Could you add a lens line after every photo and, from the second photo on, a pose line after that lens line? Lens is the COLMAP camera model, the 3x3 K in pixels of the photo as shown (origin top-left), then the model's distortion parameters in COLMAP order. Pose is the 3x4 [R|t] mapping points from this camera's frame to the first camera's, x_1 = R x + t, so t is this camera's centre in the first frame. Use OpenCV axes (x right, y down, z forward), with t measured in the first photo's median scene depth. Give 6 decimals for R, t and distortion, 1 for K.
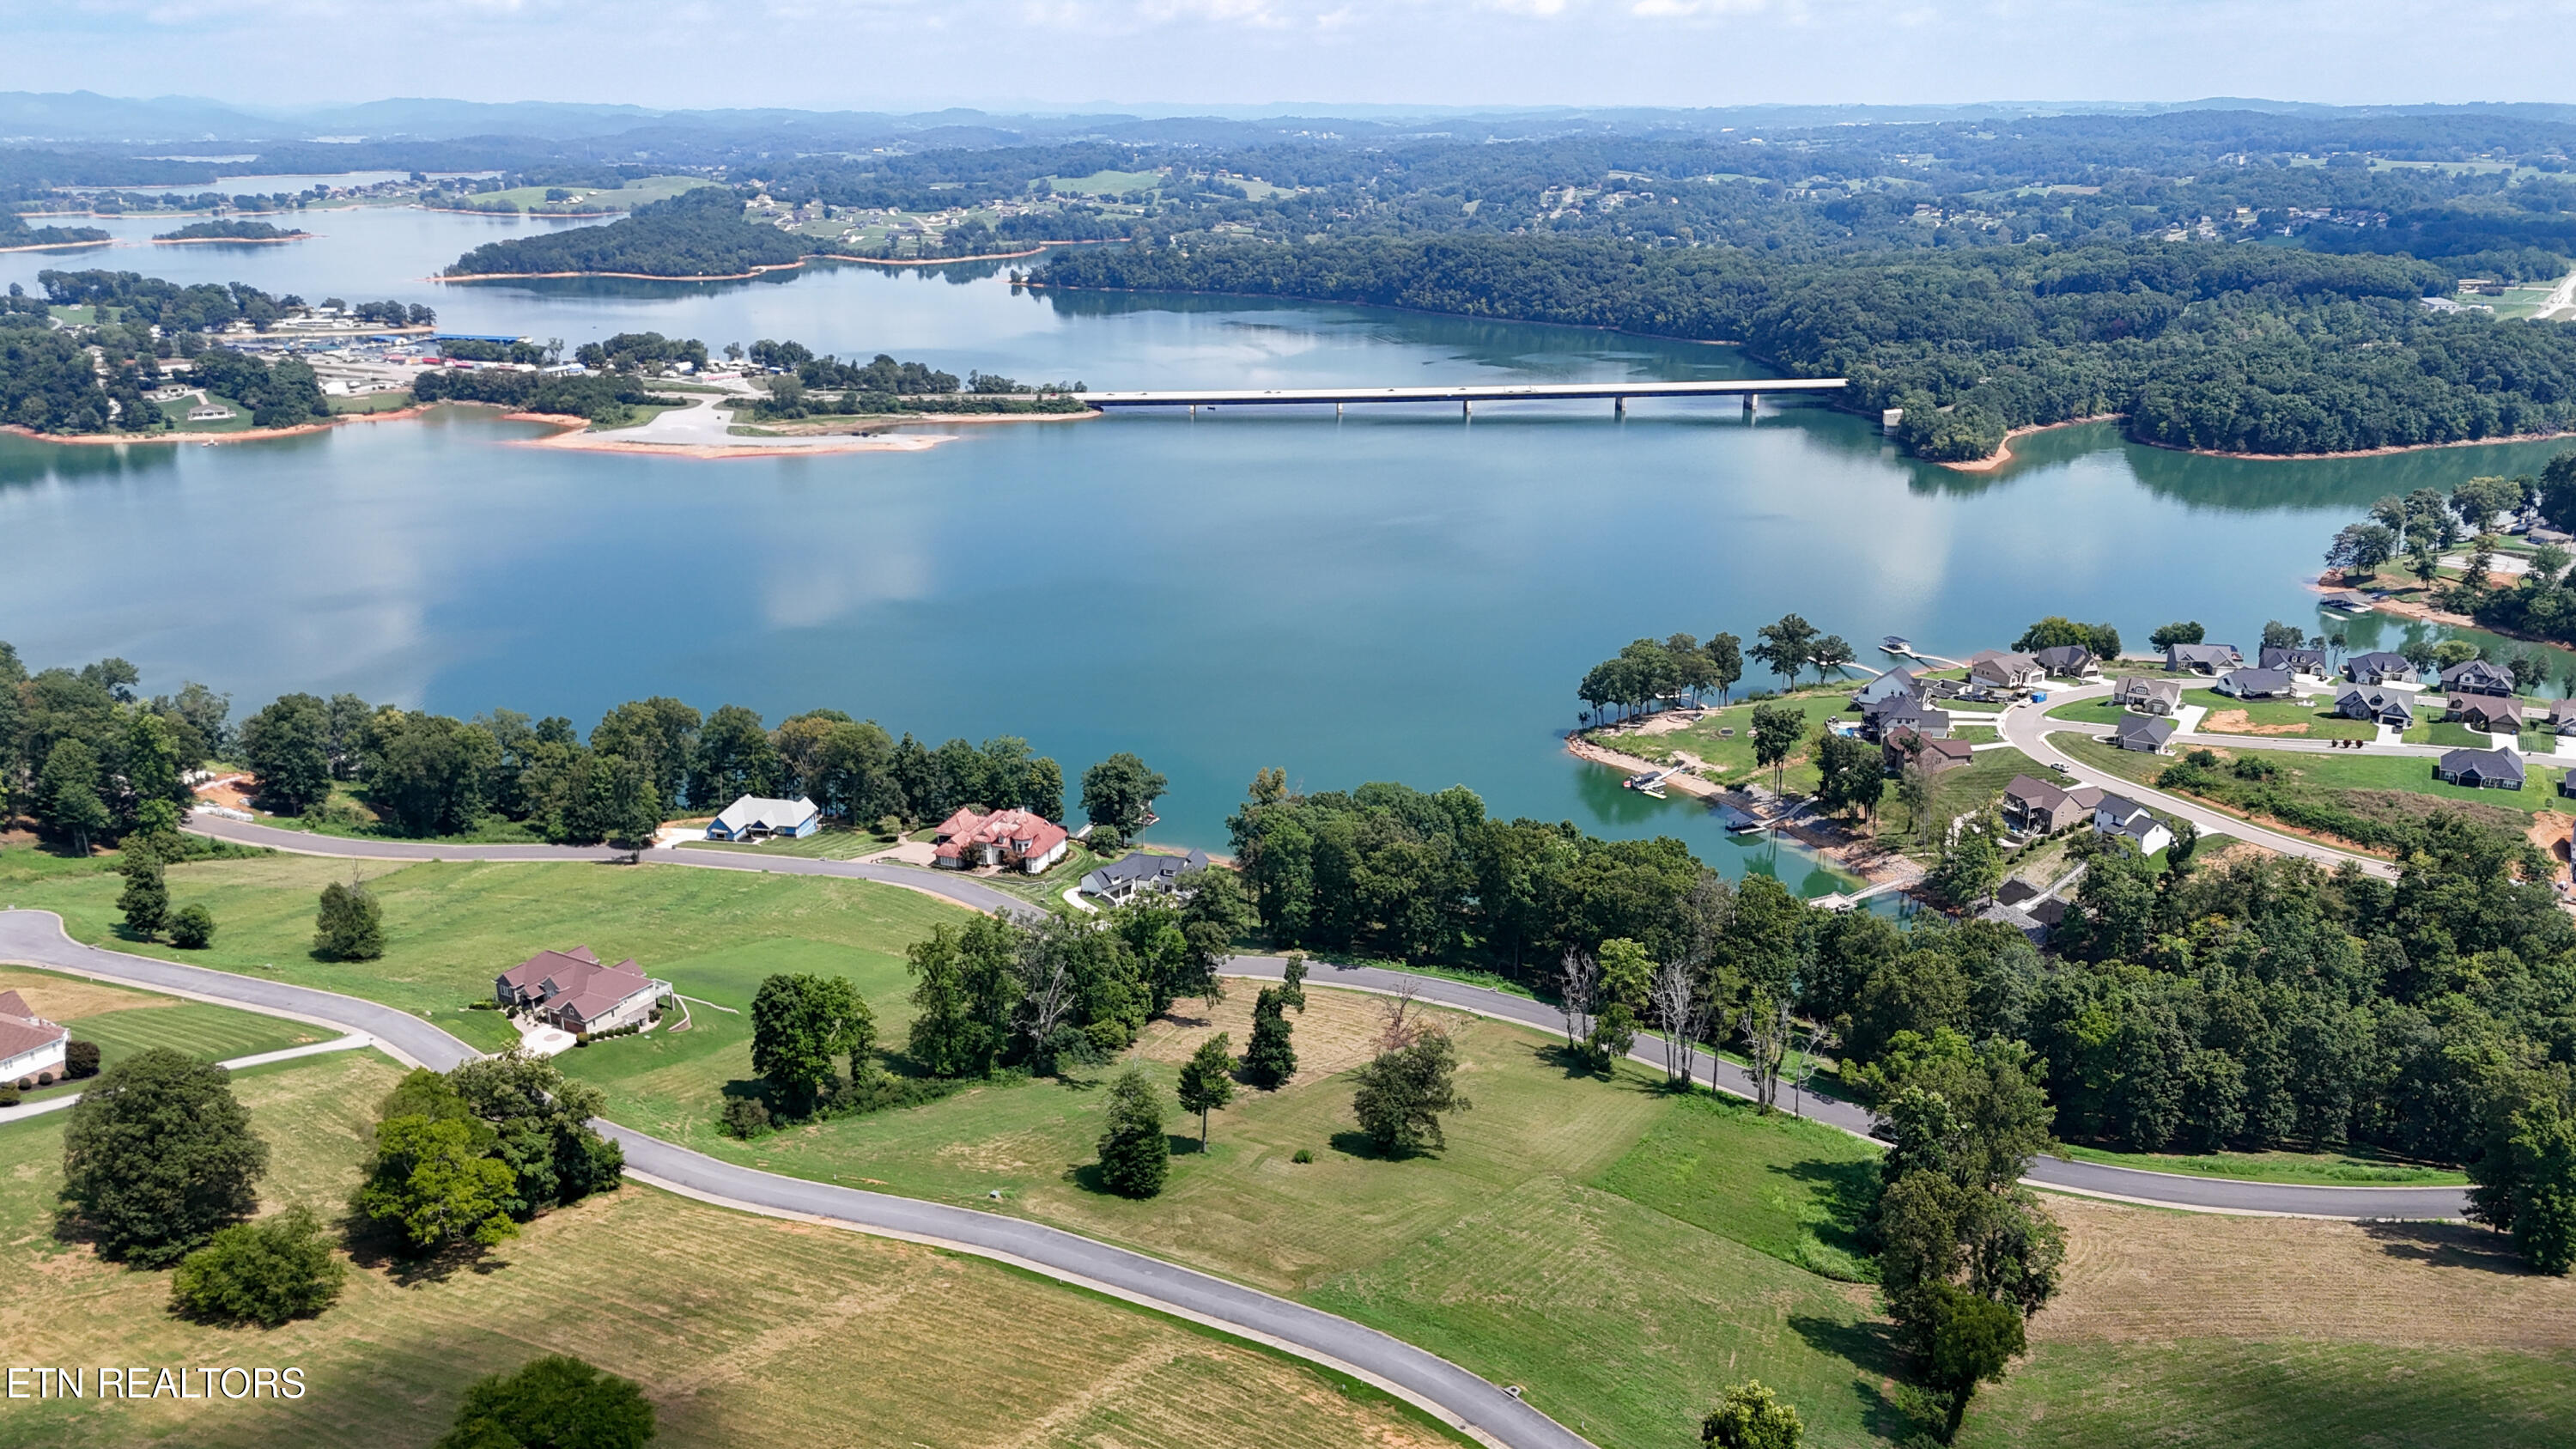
lens RADIAL K [[1890.3, 0, 1287.6], [0, 1890.3, 719.1], [0, 0, 1]] dist [0.077989, -0.074343]
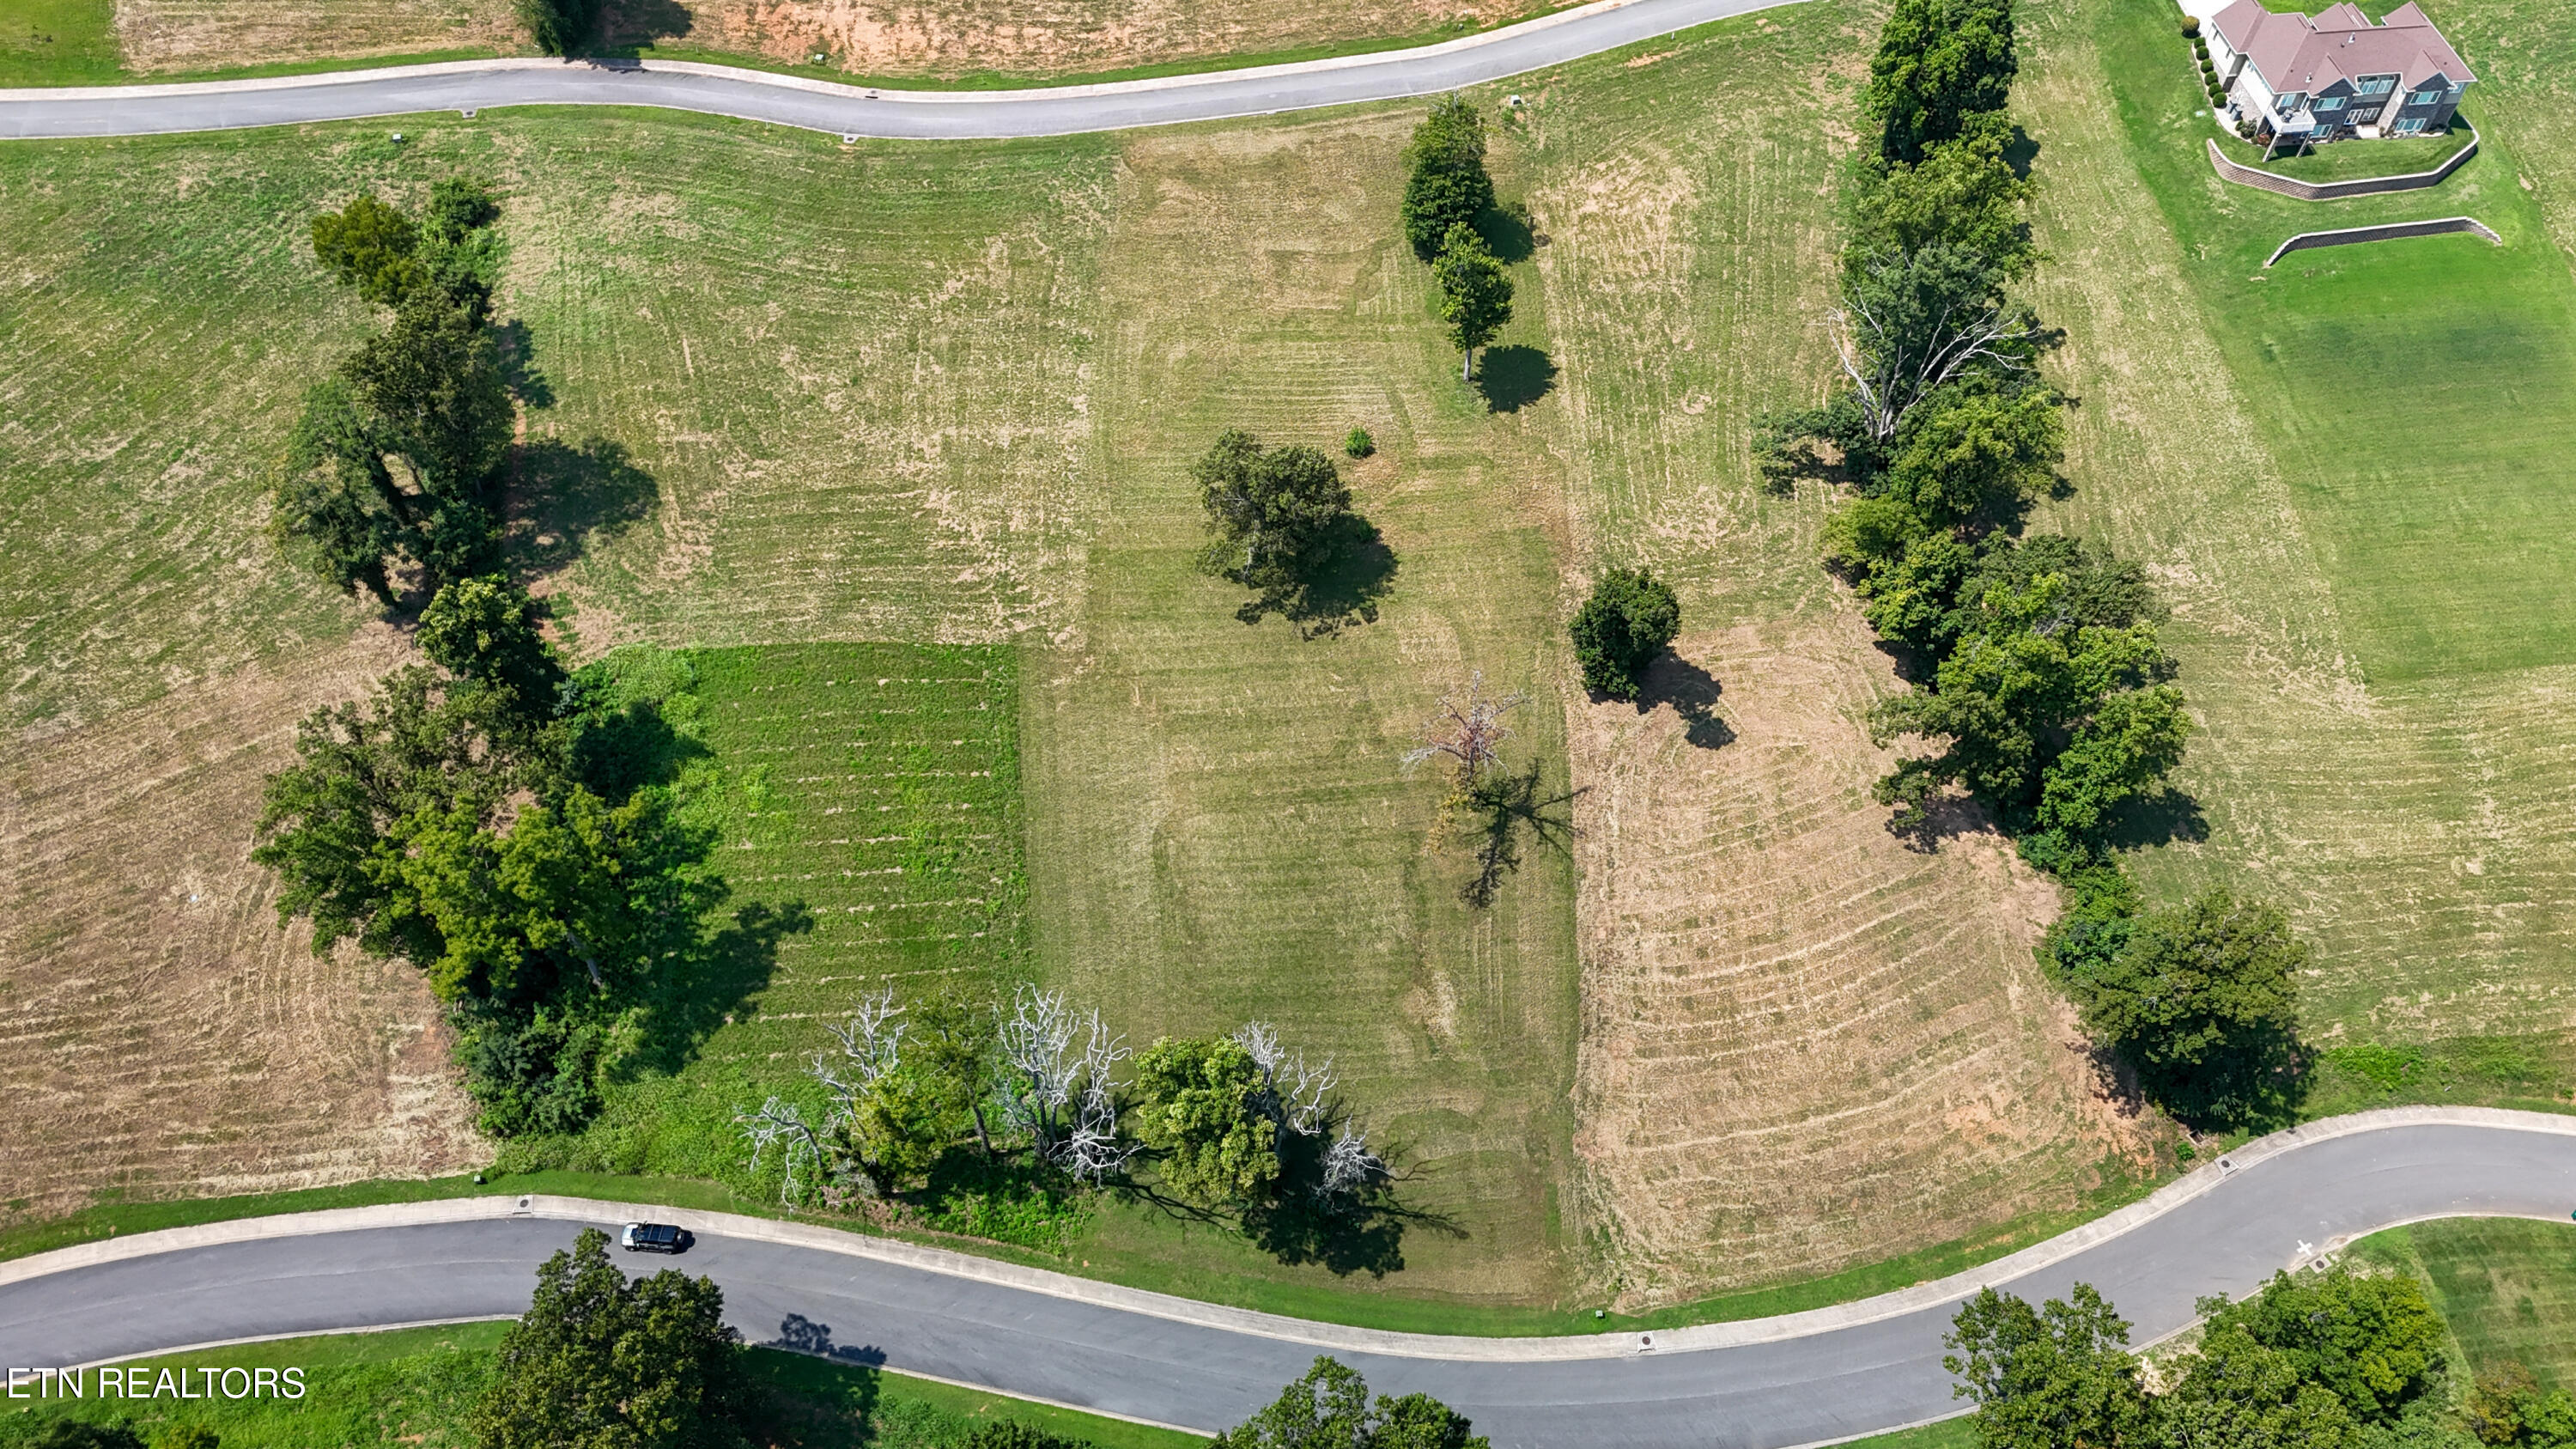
lens RADIAL K [[1890.3, 0, 1270.9], [0, 1890.3, 719.1], [0, 0, 1]] dist [0.077989, -0.074343]
pose [[-0.816251, 0.458781, -0.351075, 0.090024], [-0.173566, 0.384882, 0.906499, -0.099141], [0.551007, 0.800866, -0.234531, 0.336059]]
